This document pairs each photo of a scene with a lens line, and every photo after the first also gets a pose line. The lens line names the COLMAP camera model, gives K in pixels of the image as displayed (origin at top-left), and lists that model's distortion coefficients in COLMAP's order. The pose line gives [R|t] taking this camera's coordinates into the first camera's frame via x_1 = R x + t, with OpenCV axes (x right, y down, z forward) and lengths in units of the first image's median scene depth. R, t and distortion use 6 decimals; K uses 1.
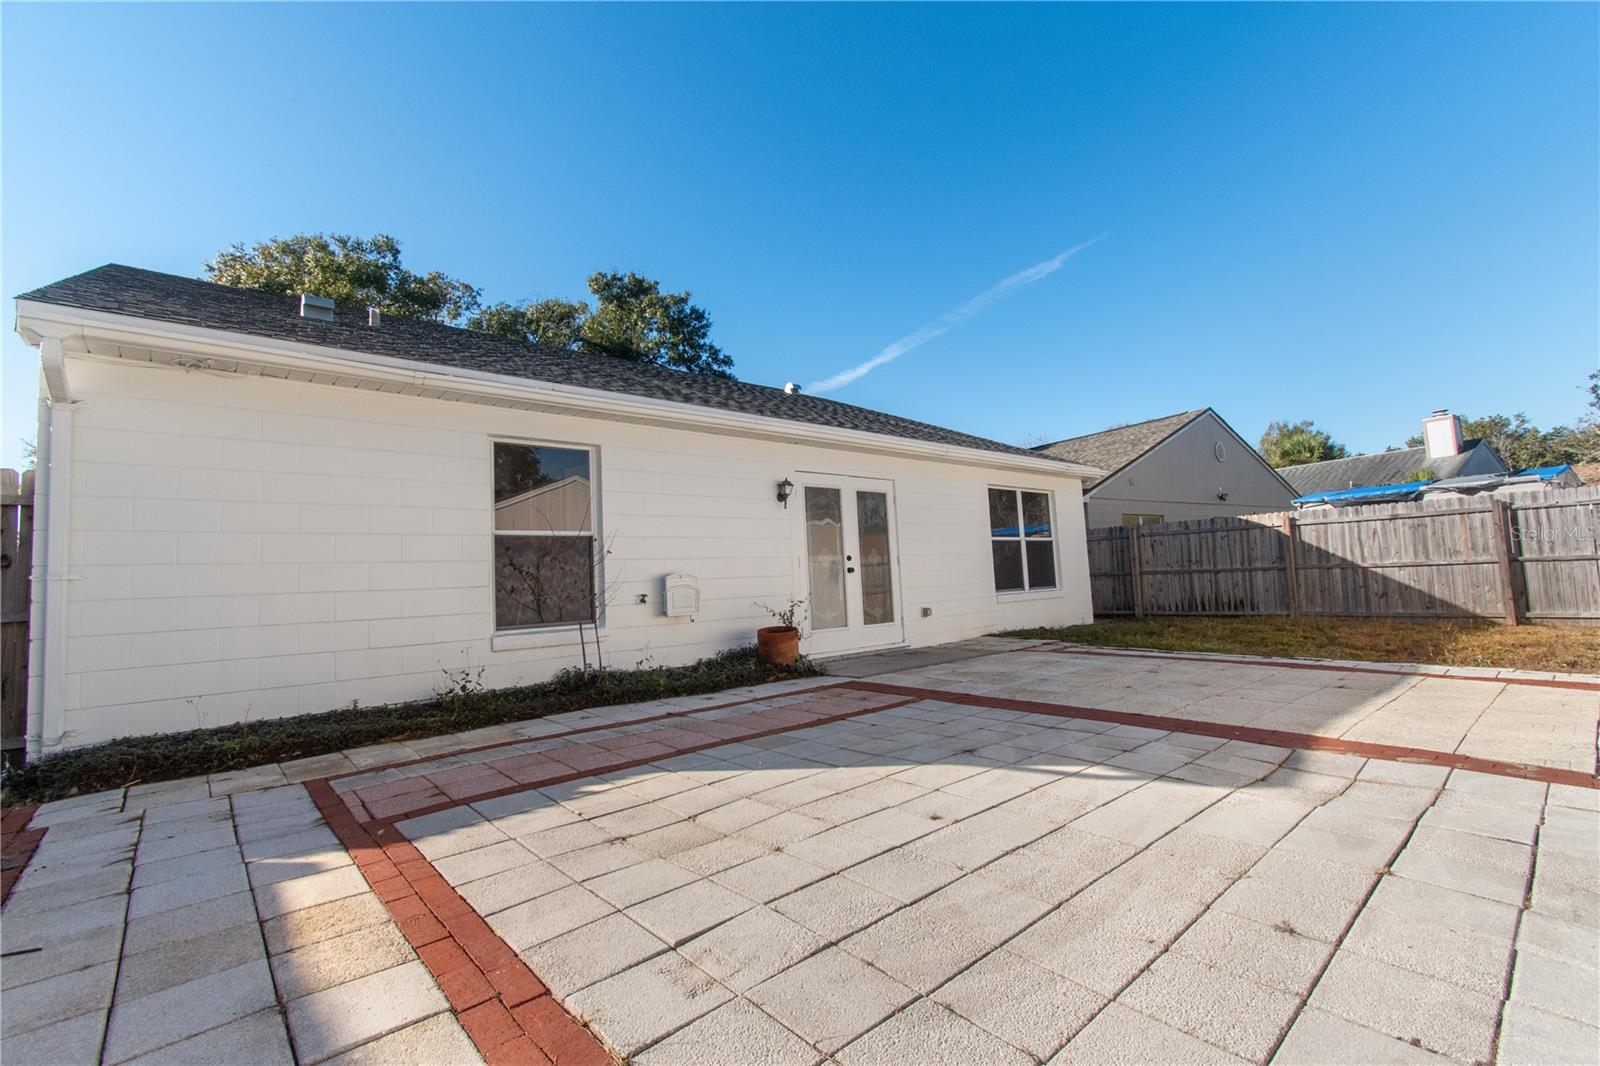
lens RADIAL K [[708.5, 0, 803.4], [0, 708.5, 526.1], [0, 0, 1]] dist [0.001095, 0.000019]
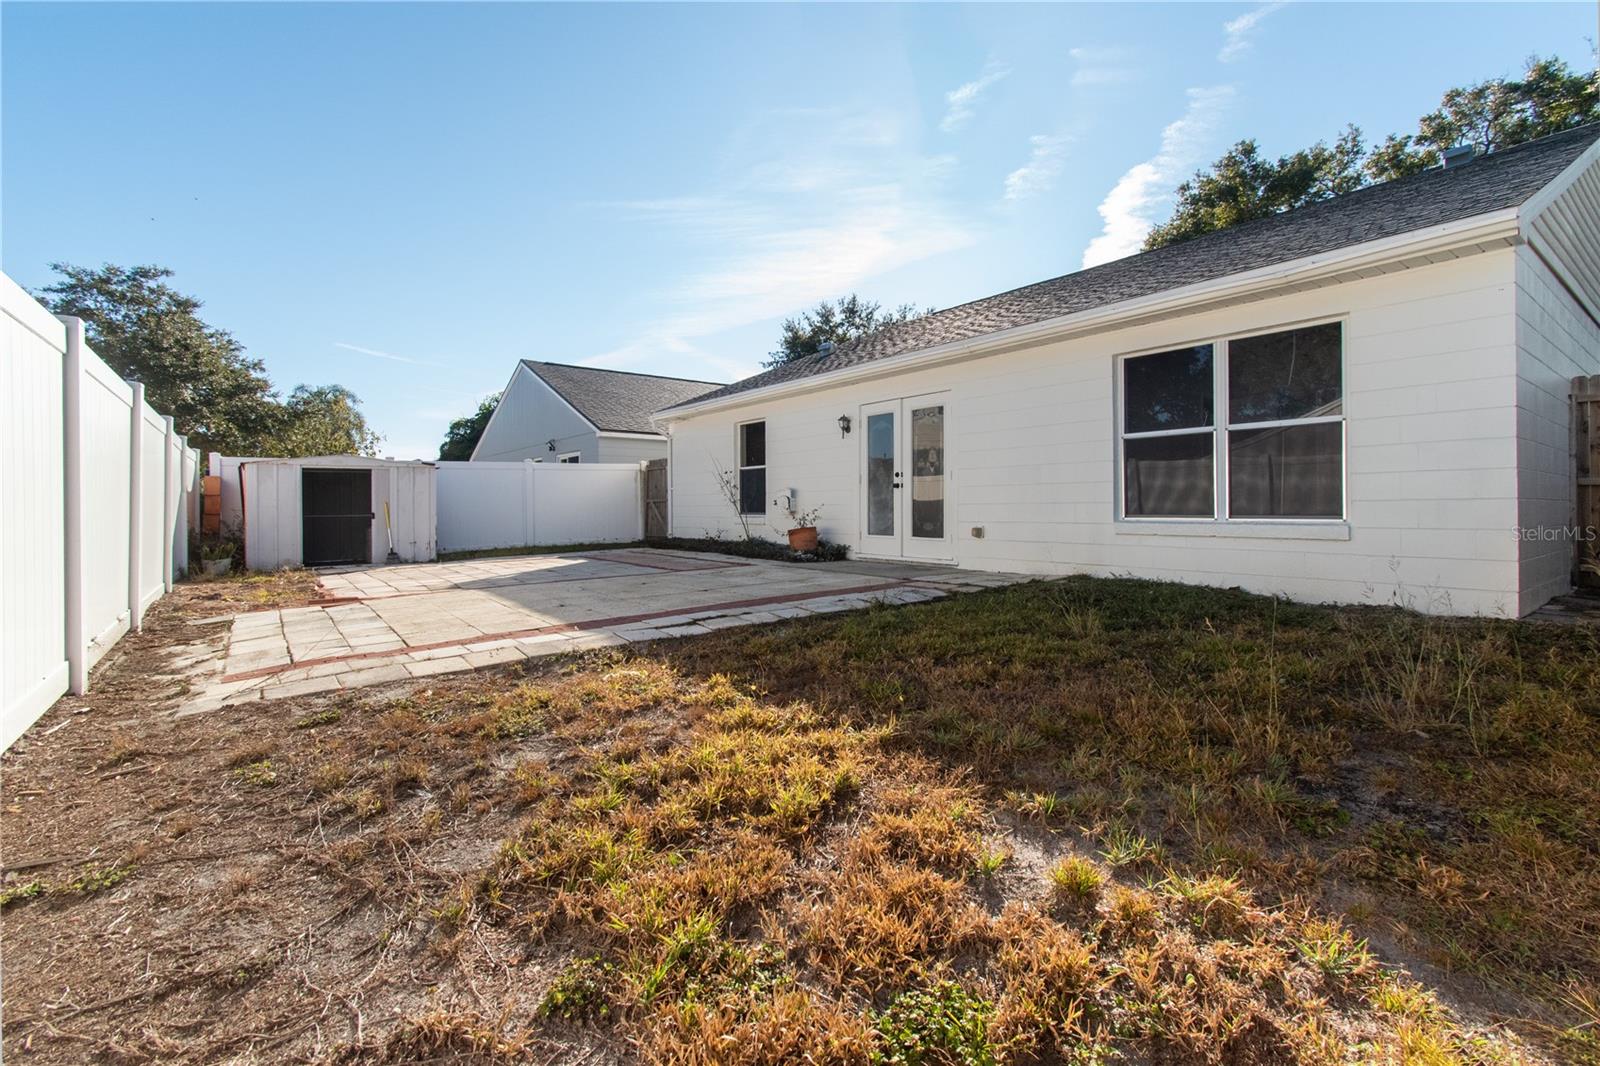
lens RADIAL K [[708.5, 0, 803.4], [0, 708.5, 526.1], [0, 0, 1]] dist [0.001095, 0.000019]
pose [[-0.069090, 0.073359, -0.994910, 1.144123], [0.087341, 0.993908, 0.067219, 0.036722], [0.993780, -0.082252, -0.075076, 0.904439]]
